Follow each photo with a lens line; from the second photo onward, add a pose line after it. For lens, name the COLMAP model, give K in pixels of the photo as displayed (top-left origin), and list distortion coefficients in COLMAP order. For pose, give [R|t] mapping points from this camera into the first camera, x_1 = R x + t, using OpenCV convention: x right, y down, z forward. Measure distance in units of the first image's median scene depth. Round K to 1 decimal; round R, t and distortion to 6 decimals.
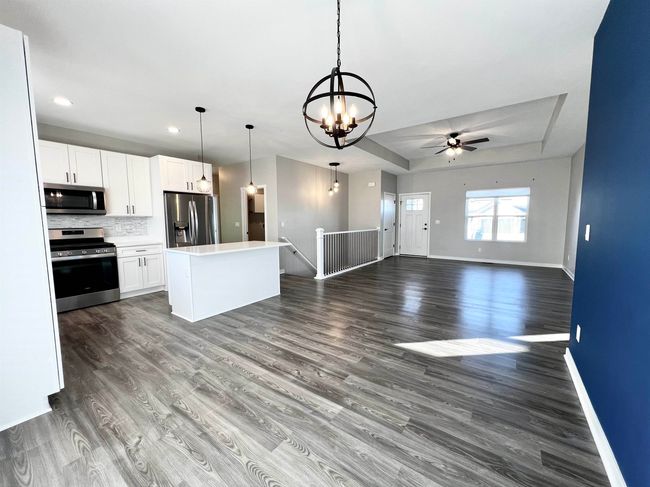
lens RADIAL K [[258.5, 0, 325.0], [0, 258.5, 243.5], [0, 0, 1]] dist [-0.000555, 0.000010]
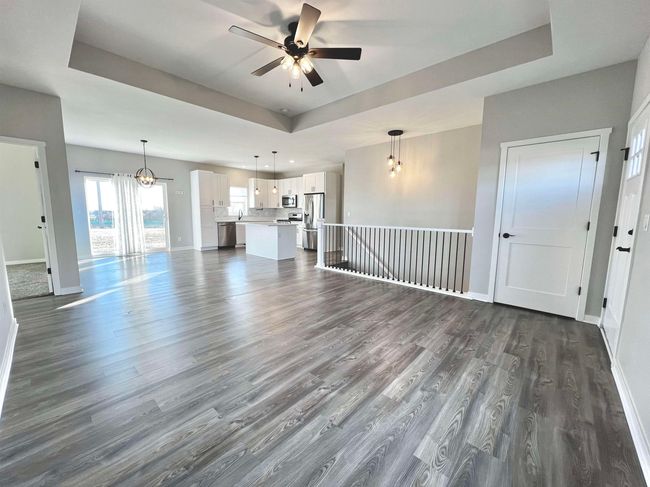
lens RADIAL K [[261.9, 0, 325.0], [0, 261.9, 243.5], [0, 0, 1]] dist [0.000371, 0.000085]
pose [[-0.126974, 0.126763, -0.983773, 1.795854], [-0.092490, 0.985966, 0.138984, -0.187510], [0.987585, 0.108636, -0.113468, 2.048807]]
